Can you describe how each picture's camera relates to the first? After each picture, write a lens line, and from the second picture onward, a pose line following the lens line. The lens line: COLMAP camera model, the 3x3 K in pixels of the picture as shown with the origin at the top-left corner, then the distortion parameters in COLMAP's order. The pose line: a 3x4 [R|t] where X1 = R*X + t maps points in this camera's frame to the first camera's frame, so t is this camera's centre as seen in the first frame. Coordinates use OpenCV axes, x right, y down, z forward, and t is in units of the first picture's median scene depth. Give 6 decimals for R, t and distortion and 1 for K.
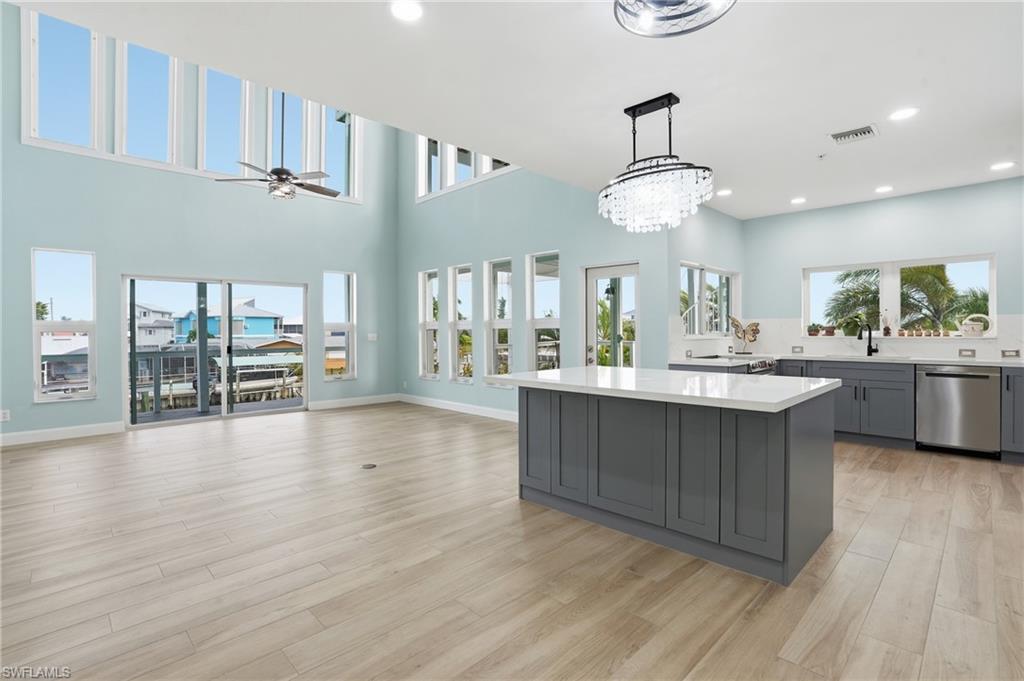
lens RADIAL K [[476.7, 0, 508.9], [0, 476.7, 334.3], [0, 0, 1]] dist [-0.043376, 0.011379]
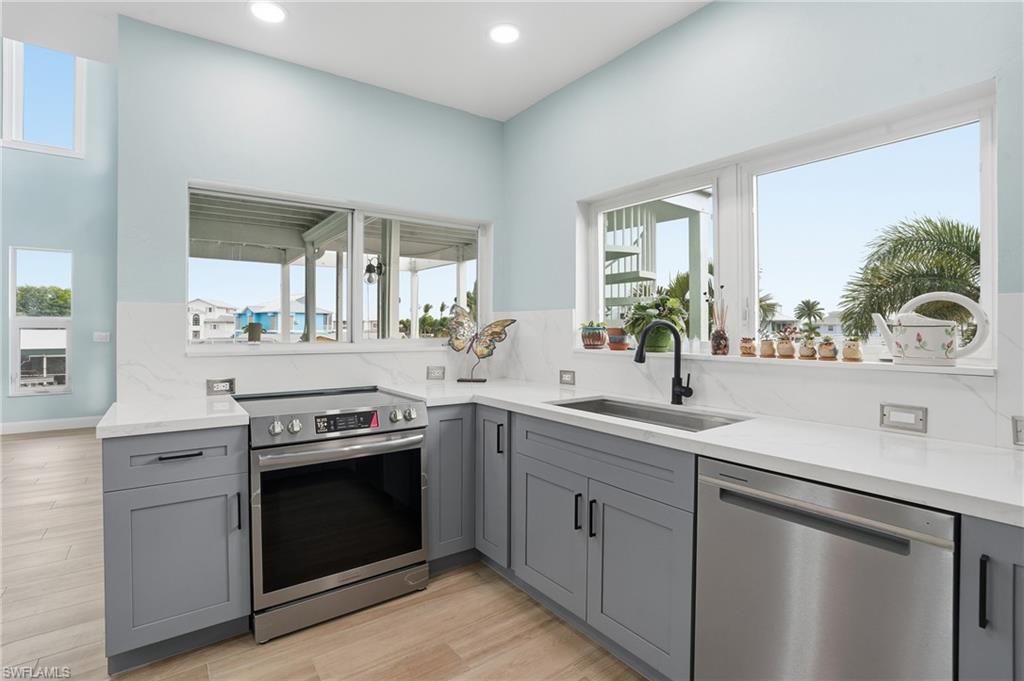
lens RADIAL K [[476.7, 0, 502.9], [0, 476.7, 336.0], [0, 0, 1]] dist [-0.043376, 0.011379]
pose [[0.990641, 0.011091, -0.136043, 0.592852], [-0.009810, 0.999901, 0.010088, -0.011922], [0.136142, -0.008659, 0.990652, 0.503766]]
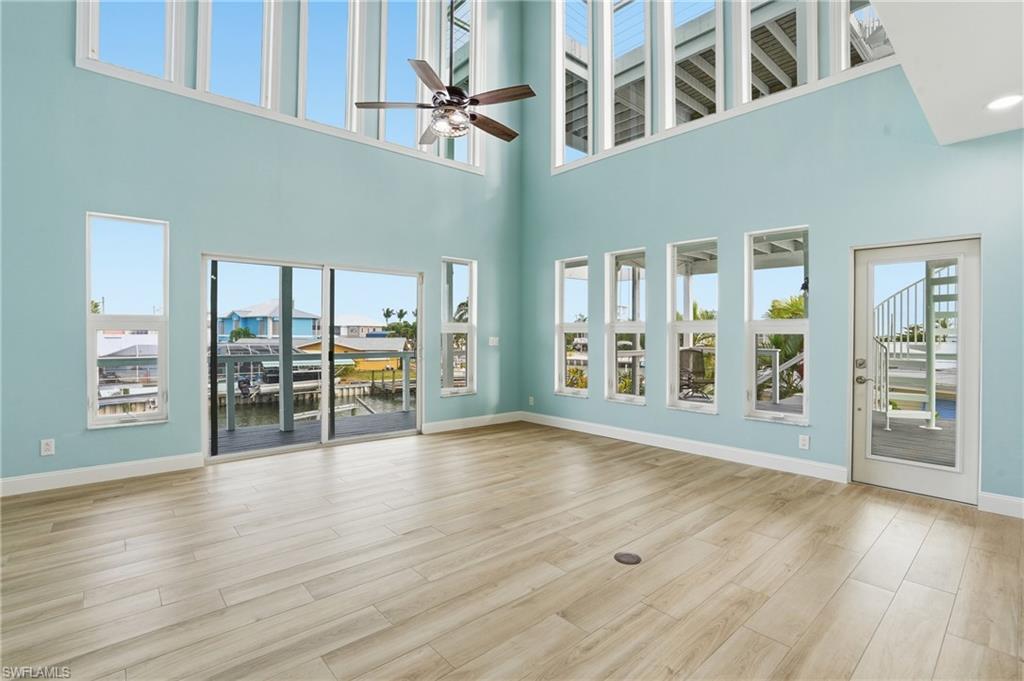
lens RADIAL K [[476.7, 0, 519.8], [0, 476.7, 336.4], [0, 0, 1]] dist [-0.043376, 0.011379]
pose [[0.998900, 0.013332, -0.044957, -0.282169], [-0.013500, 0.999903, -0.003425, -0.000423], [0.044907, 0.004029, 0.998983, 0.269605]]
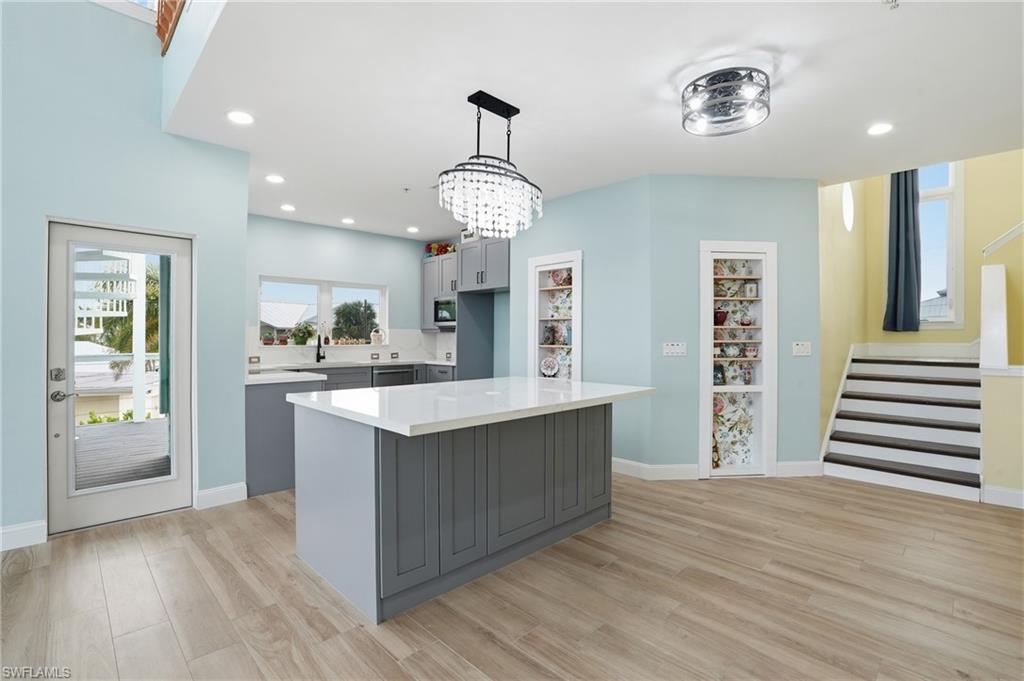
lens RADIAL K [[476.7, 0, 507.6], [0, 476.7, 332.3], [0, 0, 1]] dist [-0.043376, 0.011379]
pose [[0.011291, 0.015582, 0.999815, -0.314801], [0.006539, 0.999856, -0.015657, -0.004531], [-0.999915, 0.006714, 0.011188, 0.462692]]
